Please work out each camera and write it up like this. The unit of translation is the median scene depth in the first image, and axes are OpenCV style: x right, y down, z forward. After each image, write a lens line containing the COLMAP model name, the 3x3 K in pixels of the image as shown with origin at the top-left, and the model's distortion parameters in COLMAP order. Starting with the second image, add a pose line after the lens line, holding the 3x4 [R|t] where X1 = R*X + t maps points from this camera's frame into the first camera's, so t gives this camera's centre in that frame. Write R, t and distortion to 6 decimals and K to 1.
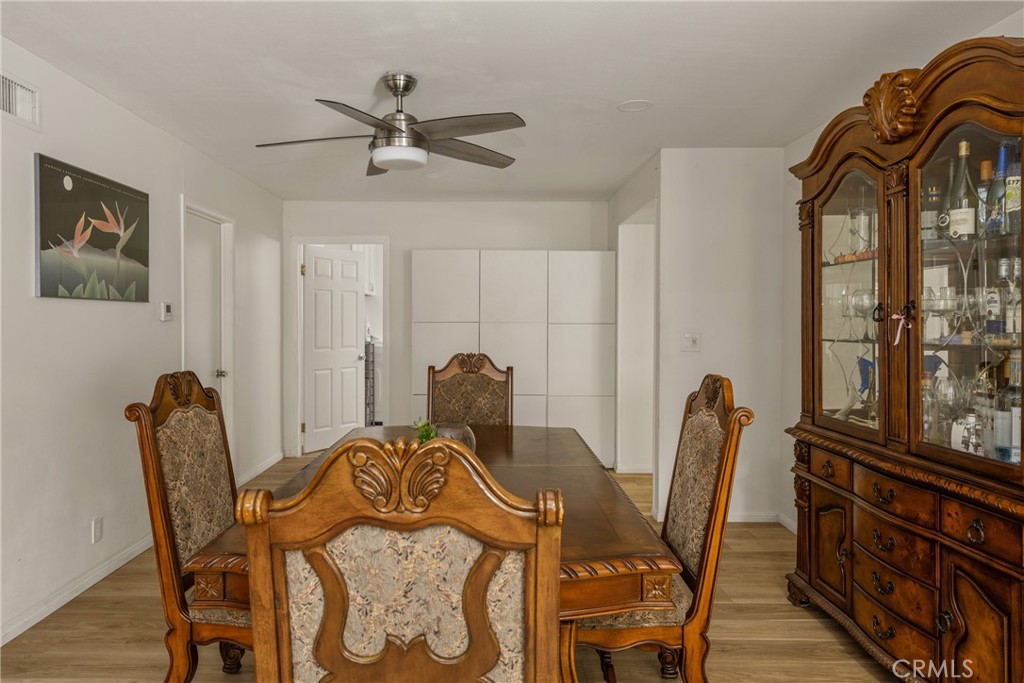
lens RADIAL K [[670.2, 0, 456.0], [0, 670.2, 339.2], [0, 0, 1]] dist [0.000582, -0.000453]
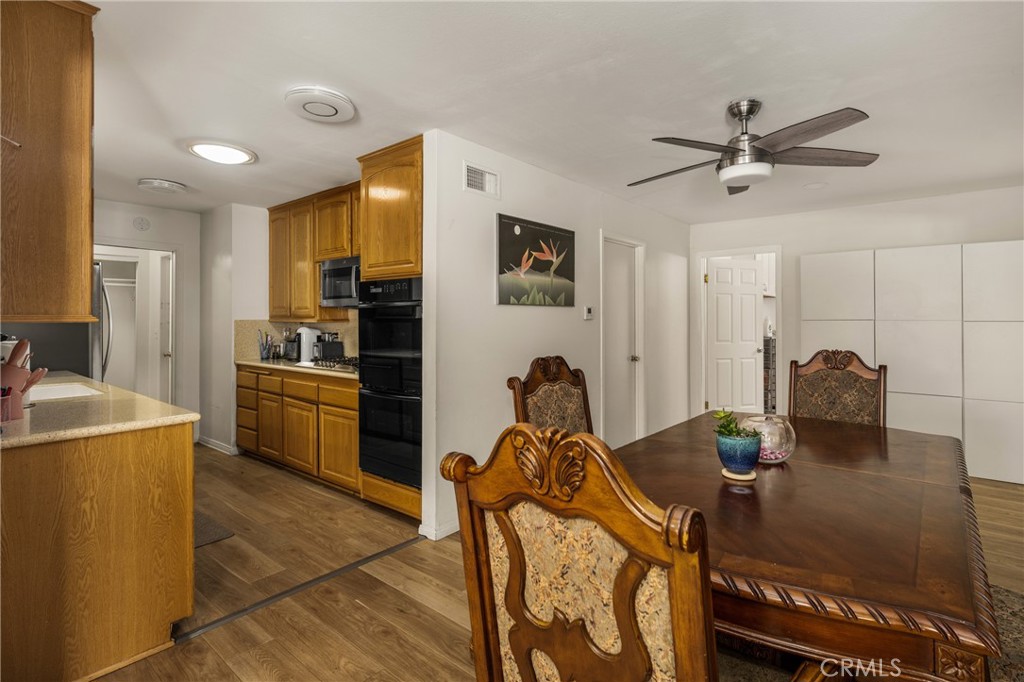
lens RADIAL K [[497.3, 0, 513.7], [0, 497.3, 318.5], [0, 0, 1]] dist [0.002281, 0.000276]
pose [[0.790657, -0.003914, -0.612247, 0.122663], [-0.013816, 0.999611, -0.024232, -0.002826], [0.612104, 0.027618, 0.790295, 0.110576]]
